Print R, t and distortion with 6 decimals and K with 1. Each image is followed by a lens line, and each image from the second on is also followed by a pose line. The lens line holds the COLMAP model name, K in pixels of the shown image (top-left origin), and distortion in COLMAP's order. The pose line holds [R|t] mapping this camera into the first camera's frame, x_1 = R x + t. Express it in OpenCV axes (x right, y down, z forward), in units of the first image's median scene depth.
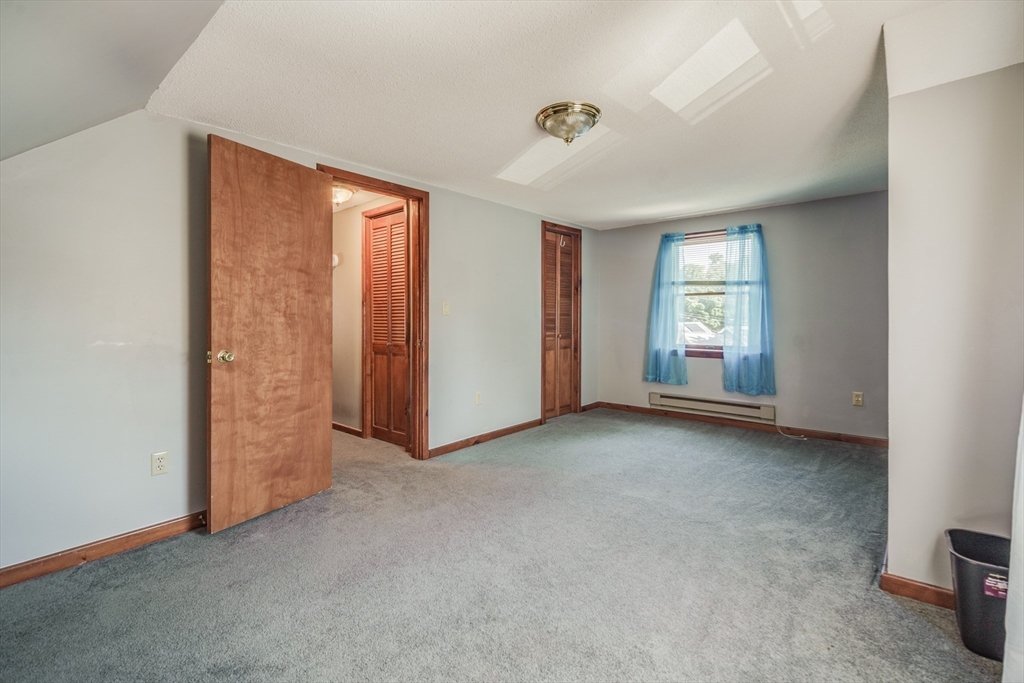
lens RADIAL K [[462.6, 0, 508.3], [0, 462.6, 332.0], [0, 0, 1]] dist [0.001996, 0.000011]
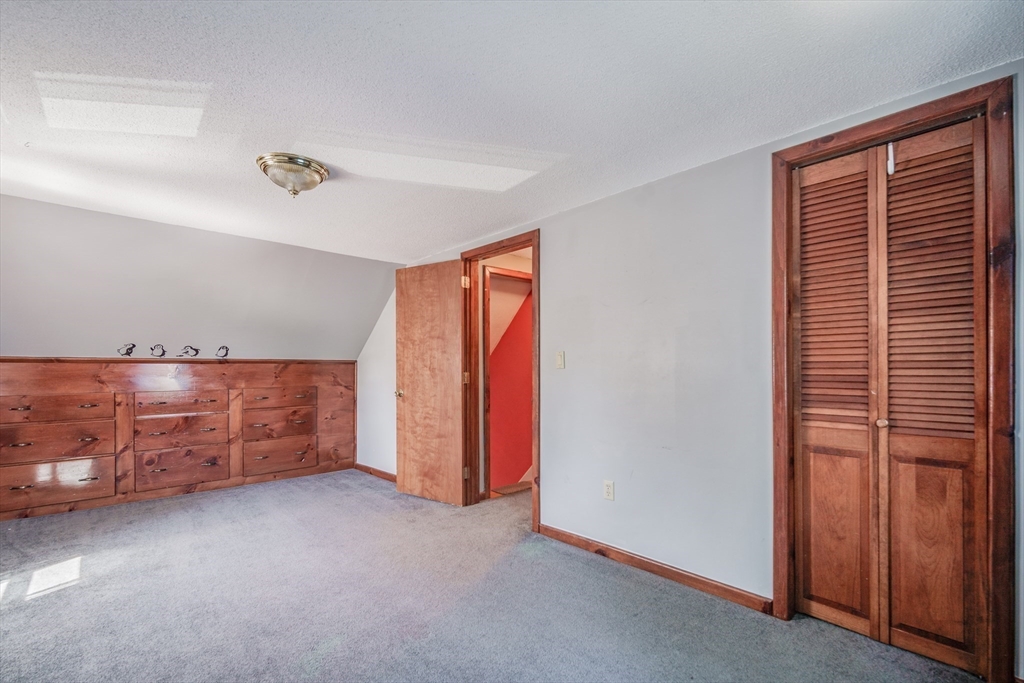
lens RADIAL K [[462.6, 0, 512.0], [0, 462.6, 364.8], [0, 0, 1]] dist [0.001996, 0.000011]
pose [[-0.106300, 0.002535, -0.994331, 0.920301], [-0.020397, 0.999781, 0.004729, -0.061063], [0.994125, 0.020784, -0.106225, 1.365048]]
